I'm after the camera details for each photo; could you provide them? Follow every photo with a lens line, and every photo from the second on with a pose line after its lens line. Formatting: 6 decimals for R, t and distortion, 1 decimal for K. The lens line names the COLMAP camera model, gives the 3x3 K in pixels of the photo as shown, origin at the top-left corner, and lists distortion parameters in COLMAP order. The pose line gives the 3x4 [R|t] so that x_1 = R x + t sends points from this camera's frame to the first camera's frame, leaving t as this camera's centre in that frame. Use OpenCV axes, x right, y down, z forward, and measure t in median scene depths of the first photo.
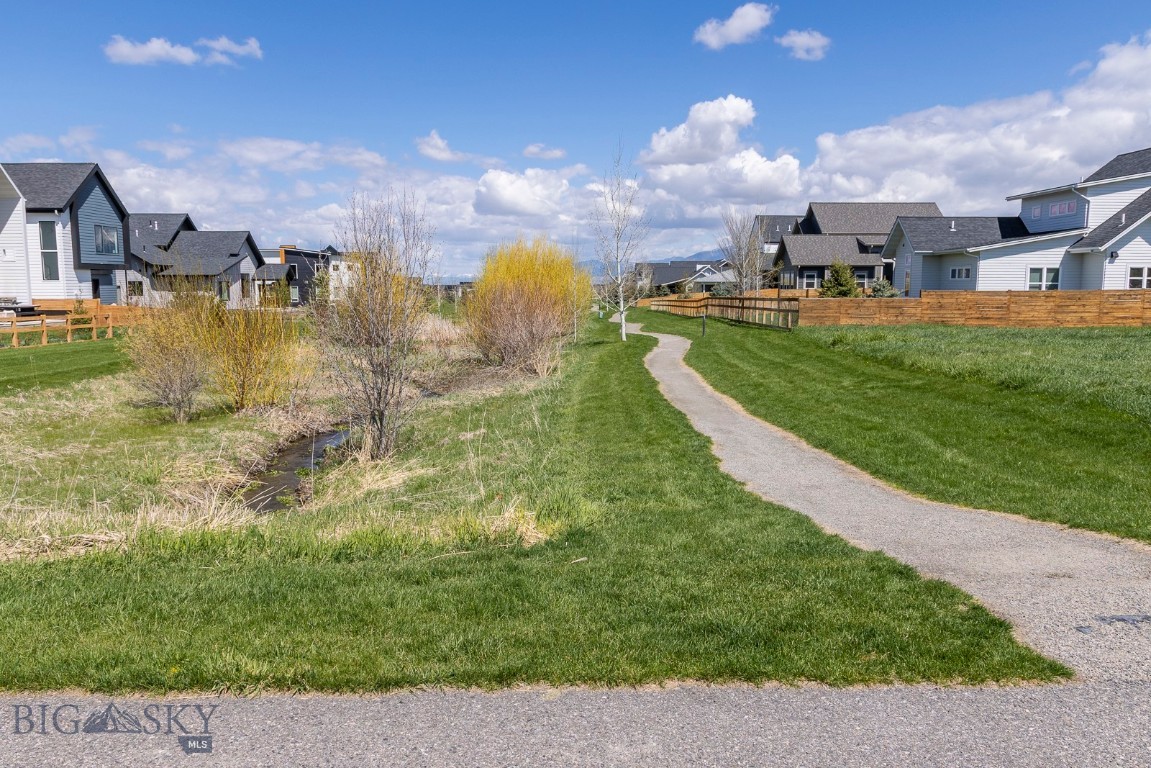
lens RADIAL K [[878.2, 0, 574.4], [0, 878.2, 397.8], [0, 0, 1]] dist [-0.002289, -0.003042]
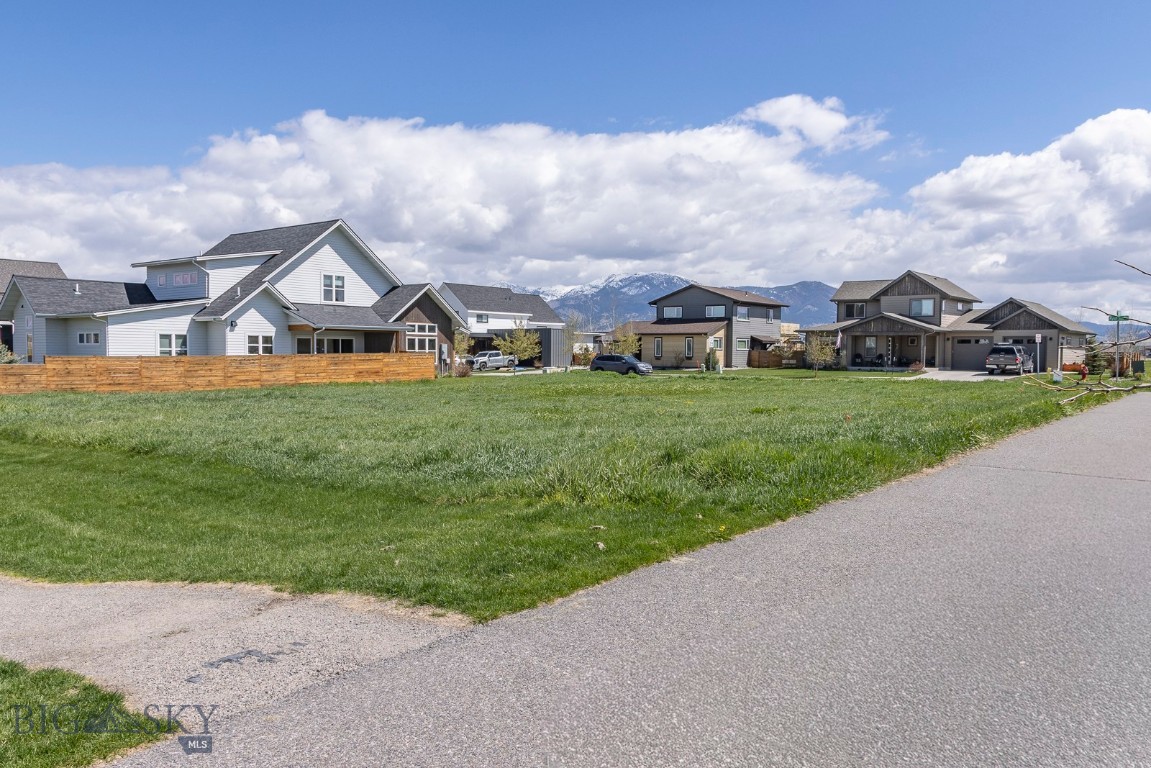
lens RADIAL K [[878.4, 0, 571.3], [0, 878.4, 395.9], [0, 0, 1]] dist [0.000314, -0.008197]
pose [[0.615930, -0.035275, 0.787011, 0.004889], [0.094319, 0.995113, -0.029213, -0.000388], [-0.782134, 0.092223, 0.616247, -0.005856]]
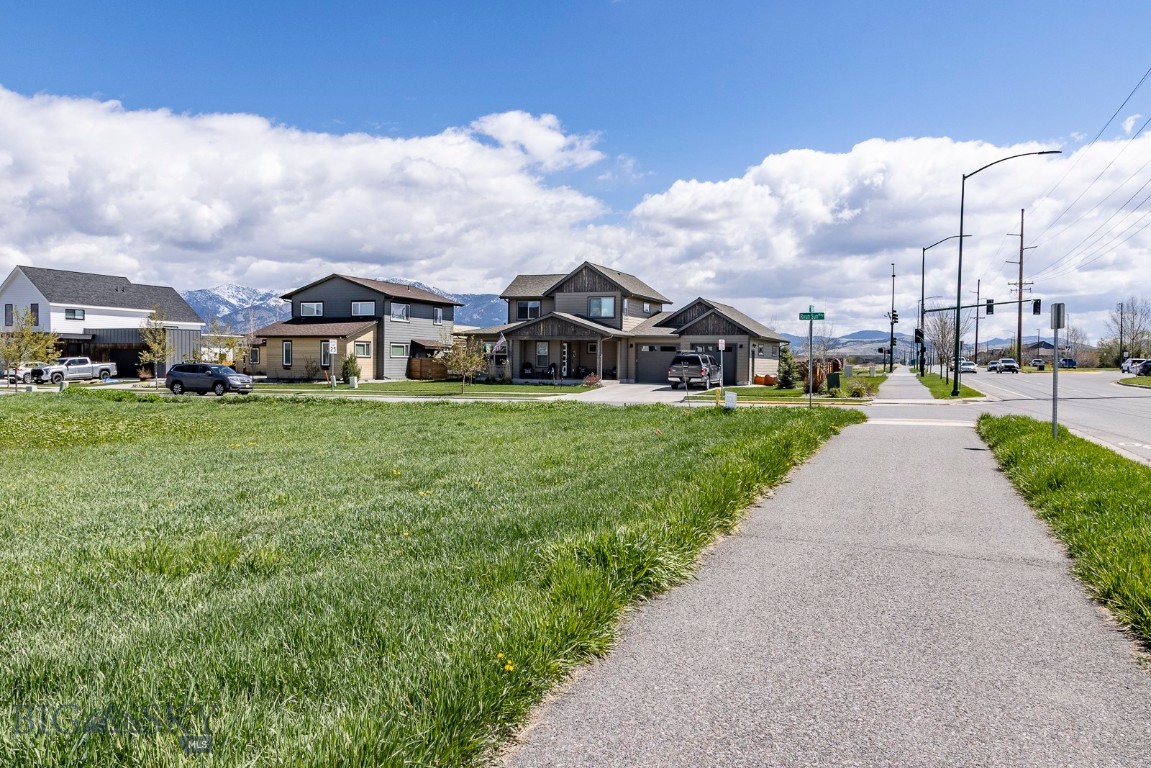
lens RADIAL K [[797.3, 0, 592.5], [0, 797.3, 380.1], [0, 0, 1]] dist [-0.060251, -0.002645]
pose [[0.356889, -0.019098, 0.933952, 1.150824], [0.107997, 0.993931, -0.020944, -0.030308], [-0.927883, 0.108339, 0.356785, 0.140917]]
